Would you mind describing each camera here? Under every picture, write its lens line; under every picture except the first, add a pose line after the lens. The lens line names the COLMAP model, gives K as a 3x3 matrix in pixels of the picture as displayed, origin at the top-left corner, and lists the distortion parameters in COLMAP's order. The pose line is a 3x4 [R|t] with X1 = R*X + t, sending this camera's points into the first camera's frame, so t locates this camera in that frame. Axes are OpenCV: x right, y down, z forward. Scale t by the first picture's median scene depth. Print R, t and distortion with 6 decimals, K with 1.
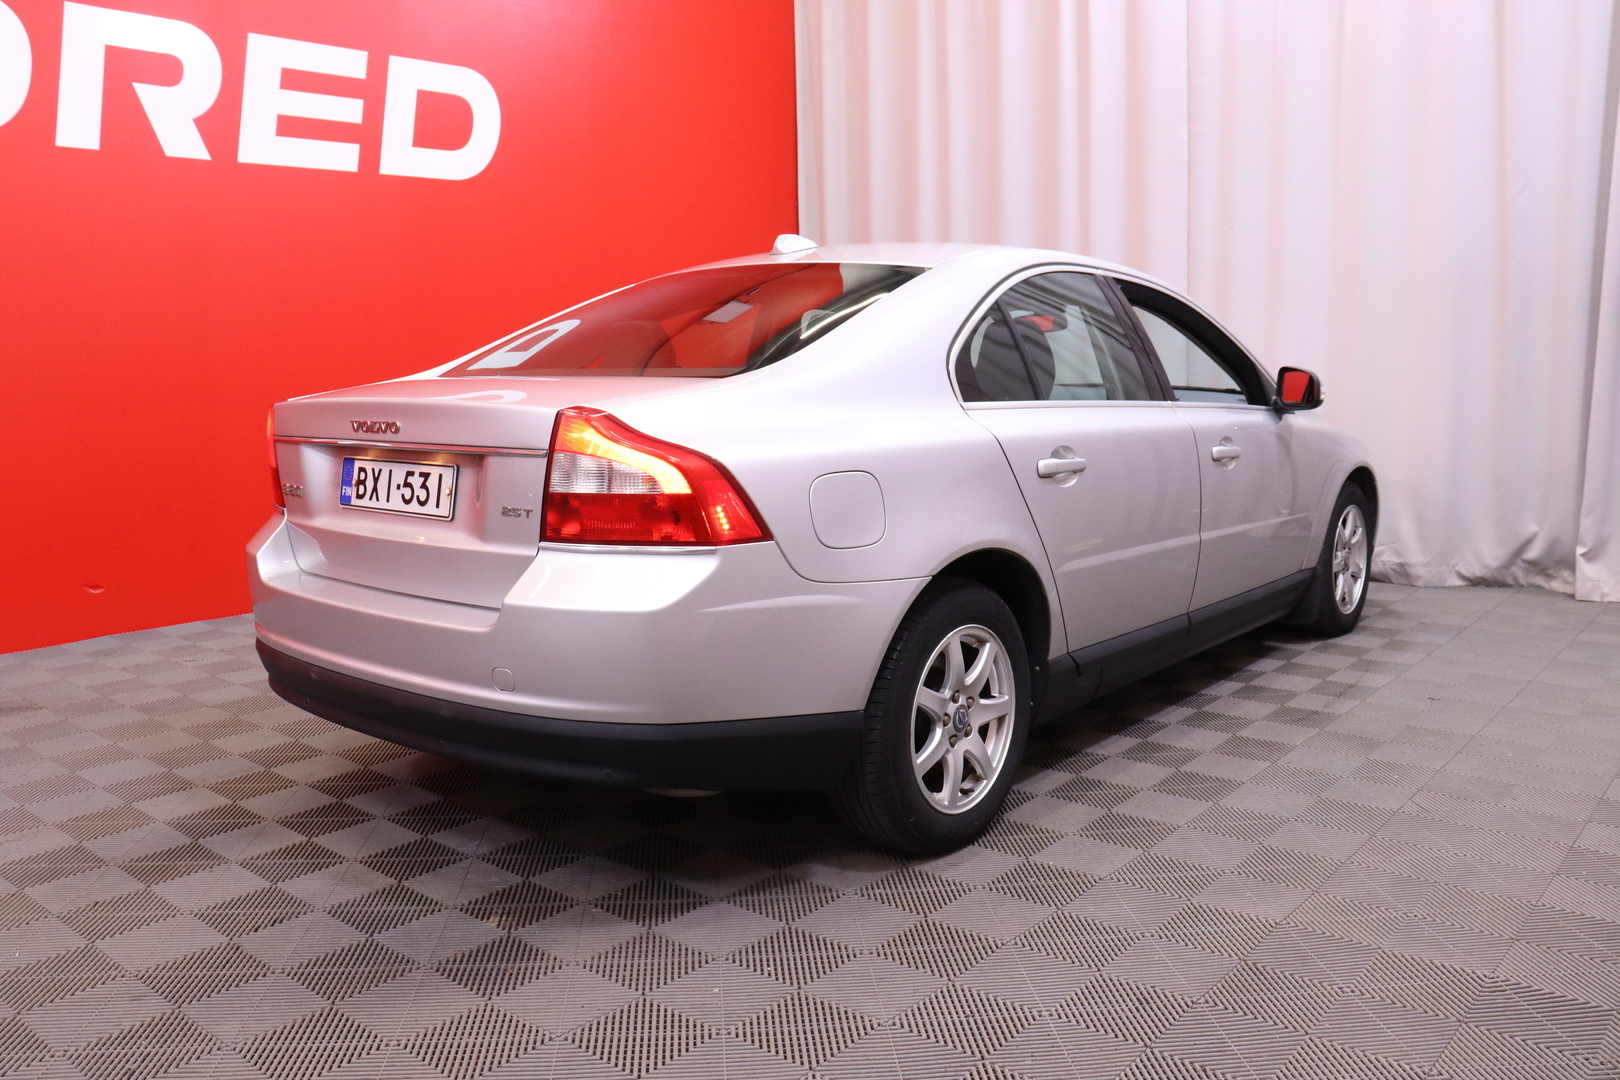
lens RADIAL K [[1377.9, 0, 810.0], [0, 1377.9, 540.0], [0, 0, 1]] dist [0.143196, 0.000730]
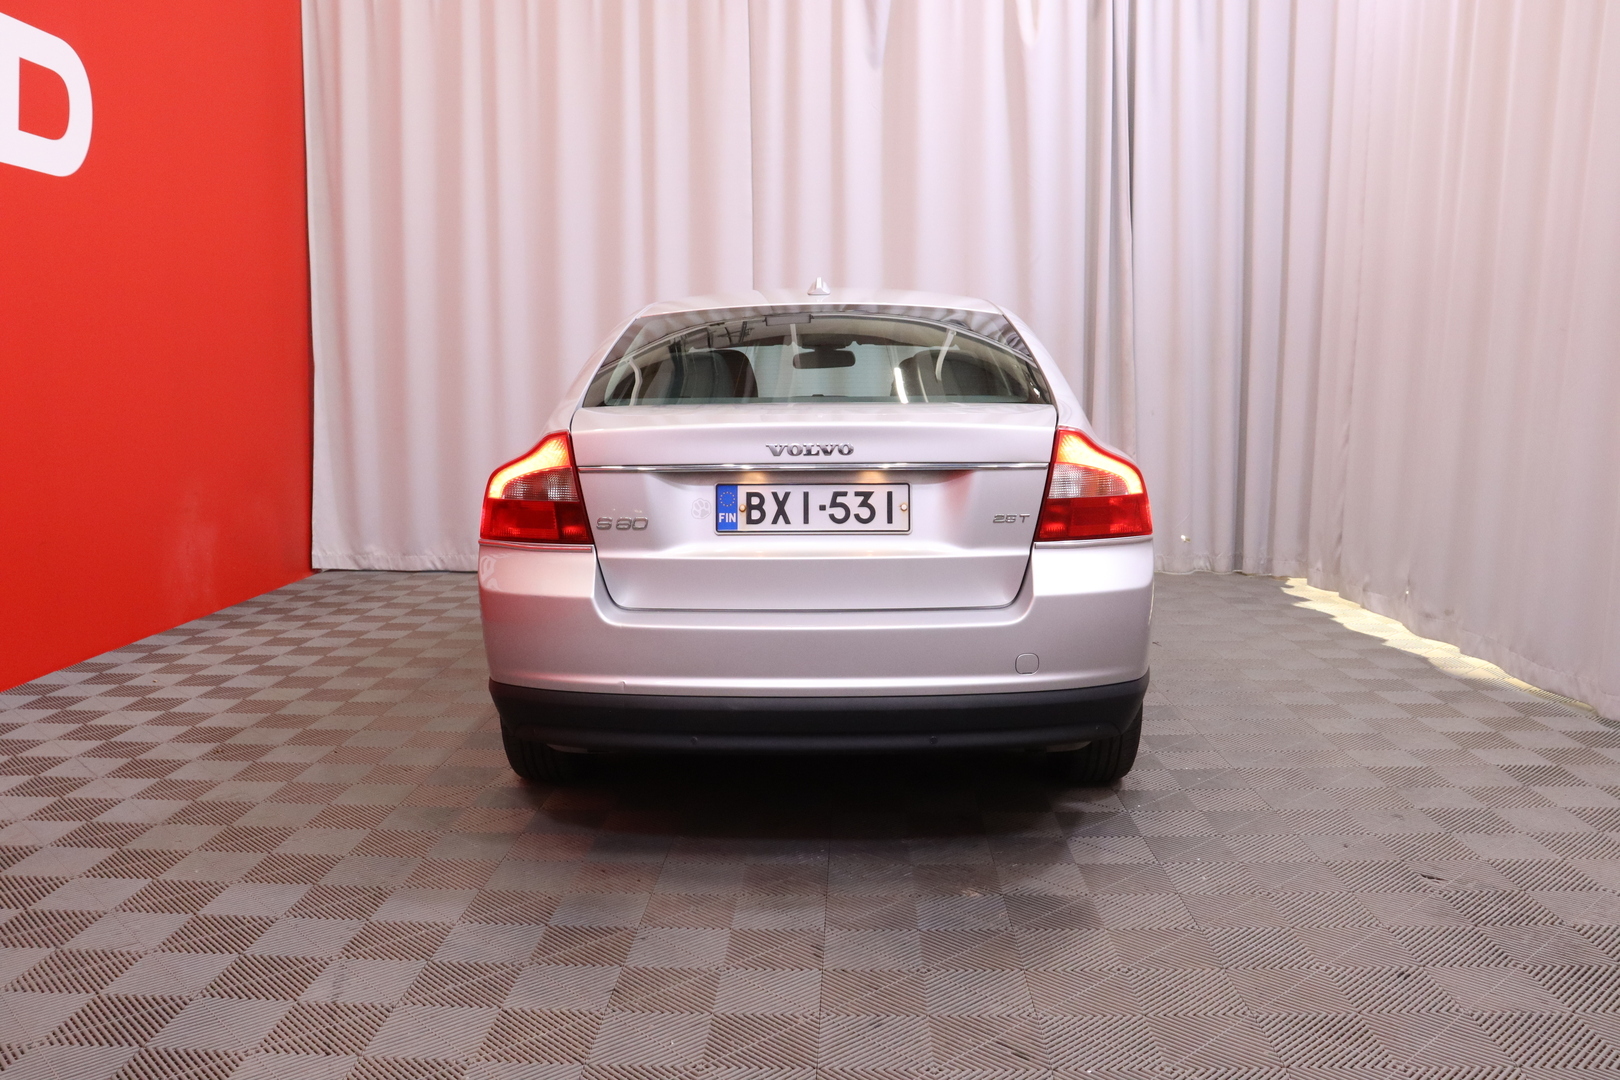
lens RADIAL K [[1338.6, 0, 810.0], [0, 1338.6, 540.0], [0, 0, 1]] dist [-0.157385, 0.002324]
pose [[0.778755, -0.066412, 0.623803, -0.910982], [0.082833, 0.996560, 0.002688, -0.017572], [-0.621836, 0.049578, 0.781577, 0.232167]]
